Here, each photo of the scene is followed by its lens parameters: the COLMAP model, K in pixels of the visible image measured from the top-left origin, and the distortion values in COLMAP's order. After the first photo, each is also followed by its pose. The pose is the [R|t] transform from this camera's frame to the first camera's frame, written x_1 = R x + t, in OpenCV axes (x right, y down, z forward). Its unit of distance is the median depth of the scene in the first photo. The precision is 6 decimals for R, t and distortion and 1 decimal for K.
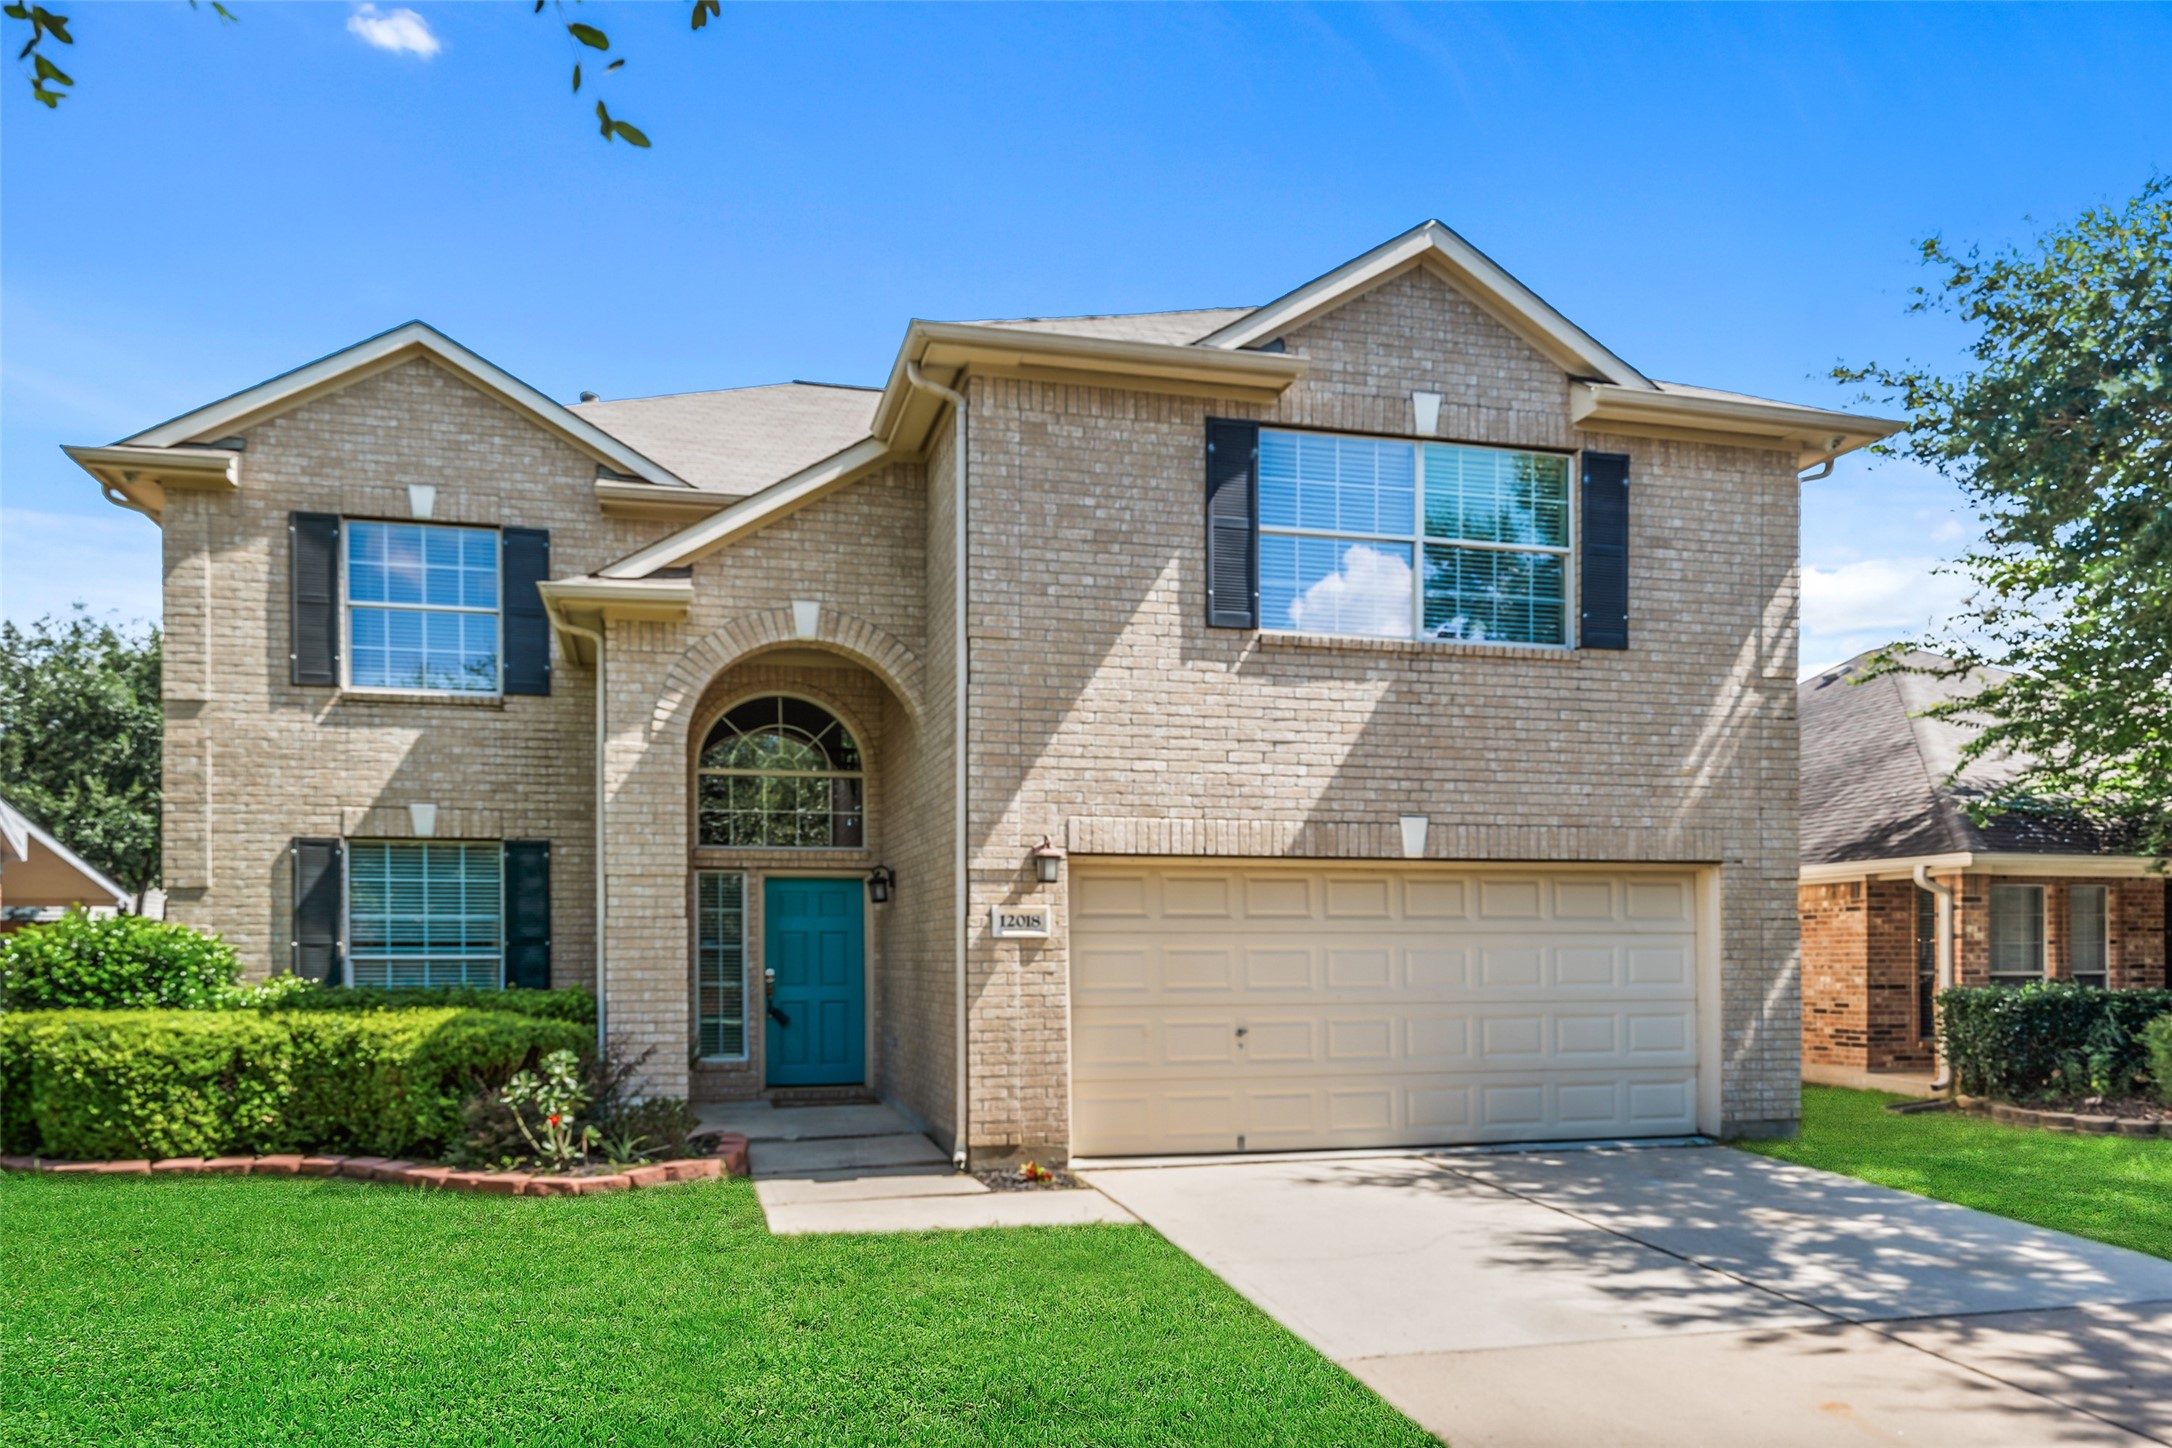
lens RADIAL K [[1437.5, 0, 1086.3], [0, 1437.5, 864.9], [0, 0, 1]] dist [0.002749, 0.000031]
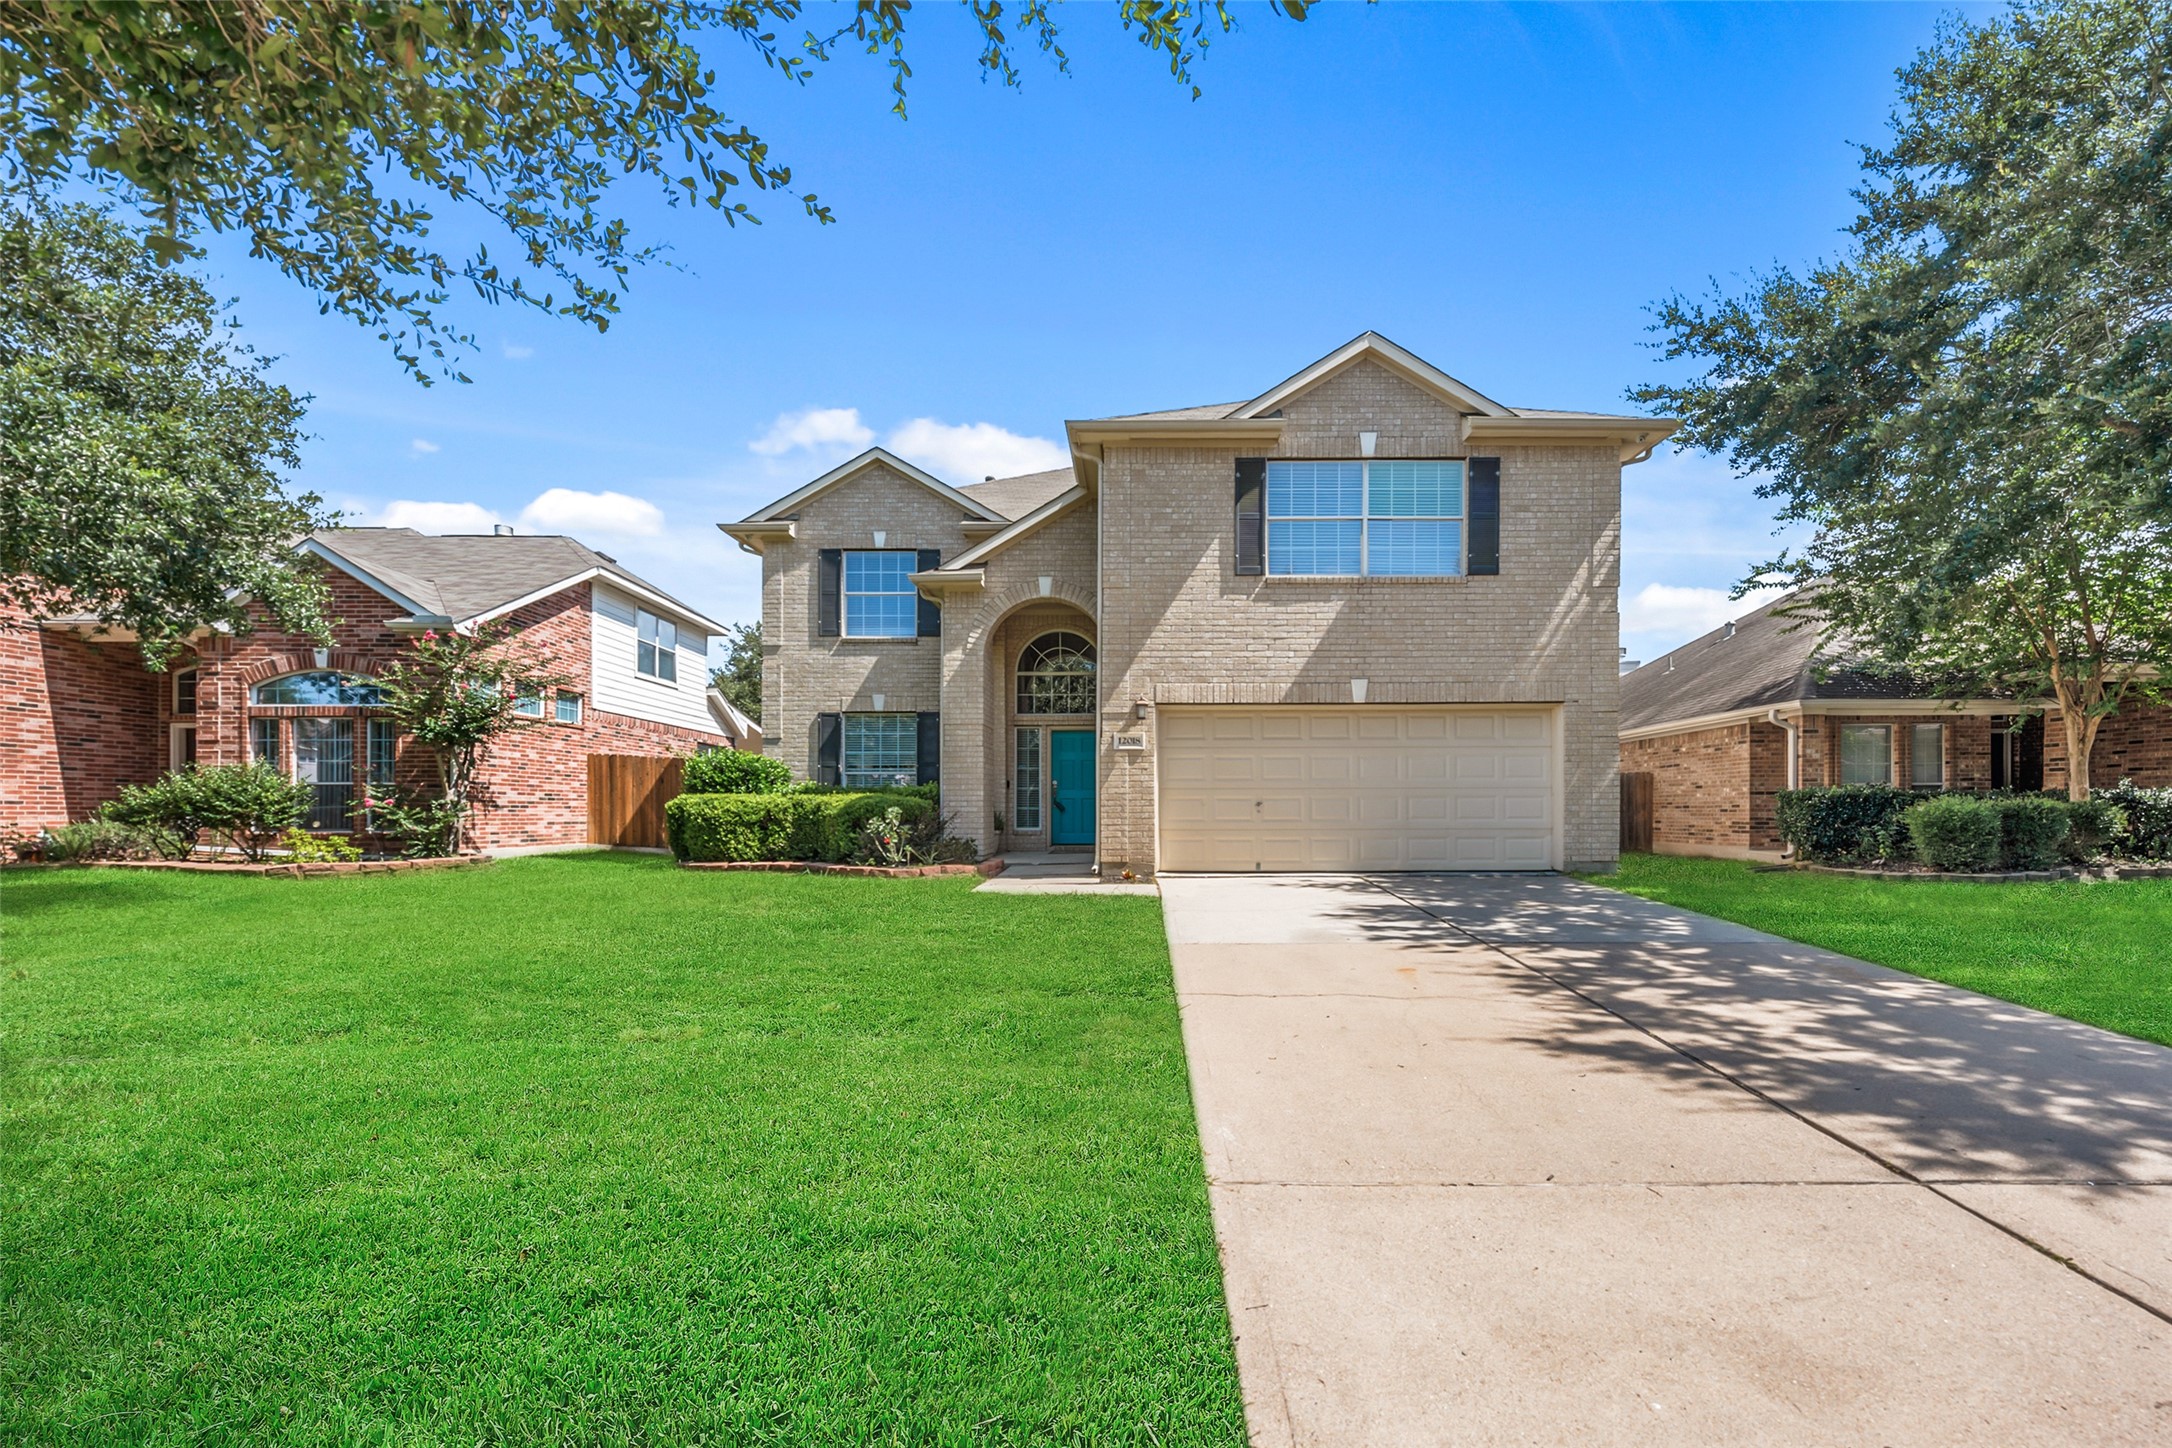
lens RADIAL K [[841.7, 0, 1086.0], [0, 841.7, 724.0], [0, 0, 1]] dist [0.000360, -0.000054]
pose [[0.968187, -0.014946, -0.249782, 0.153437], [0.011487, 0.999817, -0.015300, 0.030270], [0.249965, 0.011944, 0.968181, -0.049077]]
